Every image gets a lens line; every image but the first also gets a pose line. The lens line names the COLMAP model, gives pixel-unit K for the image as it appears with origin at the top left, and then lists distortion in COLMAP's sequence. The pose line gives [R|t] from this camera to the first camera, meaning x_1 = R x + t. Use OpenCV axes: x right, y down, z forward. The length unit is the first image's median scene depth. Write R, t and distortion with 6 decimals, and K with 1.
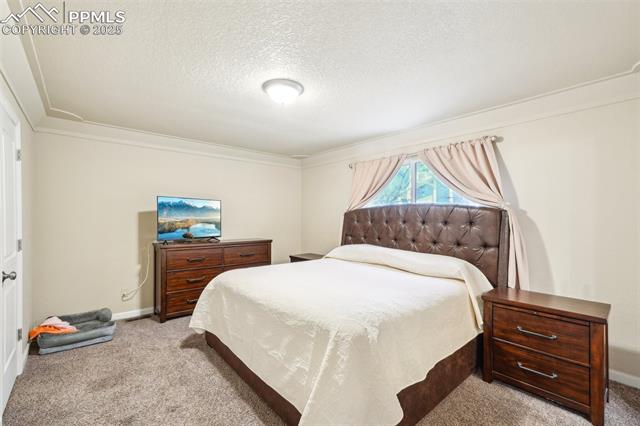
lens RADIAL K [[280.0, 0, 320.5], [0, 280.0, 218.4], [0, 0, 1]] dist [-0.001076, -0.000040]
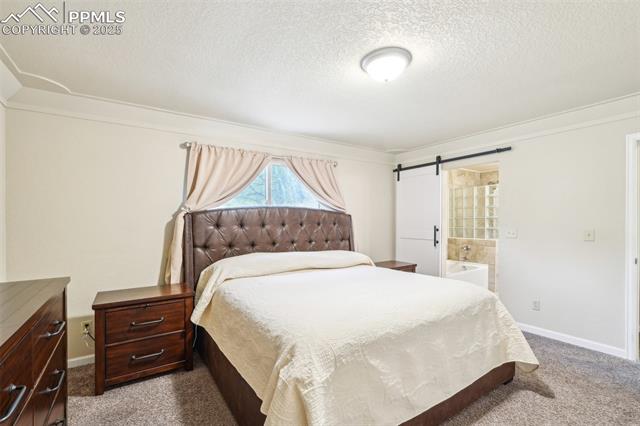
lens RADIAL K [[280.0, 0, 320.5], [0, 280.0, 218.4], [0, 0, 1]] dist [-0.001076, -0.000040]
pose [[0.101350, 0.006659, 0.994829, -0.632906], [0.002670, 0.999972, -0.006965, -0.000375], [-0.994847, 0.003362, 0.101330, 0.725029]]
